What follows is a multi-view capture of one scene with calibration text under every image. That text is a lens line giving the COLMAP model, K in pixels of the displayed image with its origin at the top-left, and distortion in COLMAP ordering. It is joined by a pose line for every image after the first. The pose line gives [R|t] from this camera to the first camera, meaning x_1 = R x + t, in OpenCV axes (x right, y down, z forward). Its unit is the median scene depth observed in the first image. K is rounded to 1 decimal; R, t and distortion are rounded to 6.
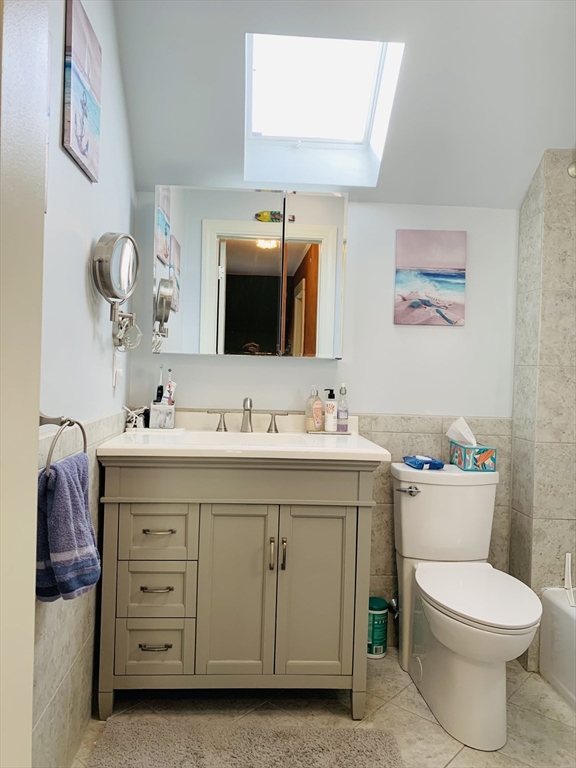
lens RADIAL K [[583.5, 0, 290.6], [0, 583.5, 383.2], [0, 0, 1]] dist [0.034436, -0.046598]
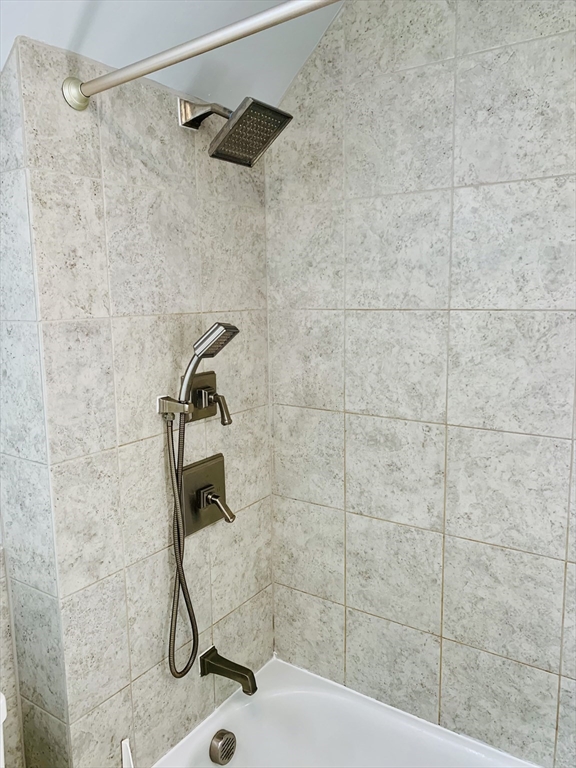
lens RADIAL K [[583.5, 0, 288.2], [0, 583.5, 380.5], [0, 0, 1]] dist [0.034436, -0.046598]
pose [[0.601454, -0.155015, 0.783724, 0.143585], [0.035190, 0.985183, 0.167857, -0.189424], [-0.798132, -0.073379, 0.597998, 0.508532]]
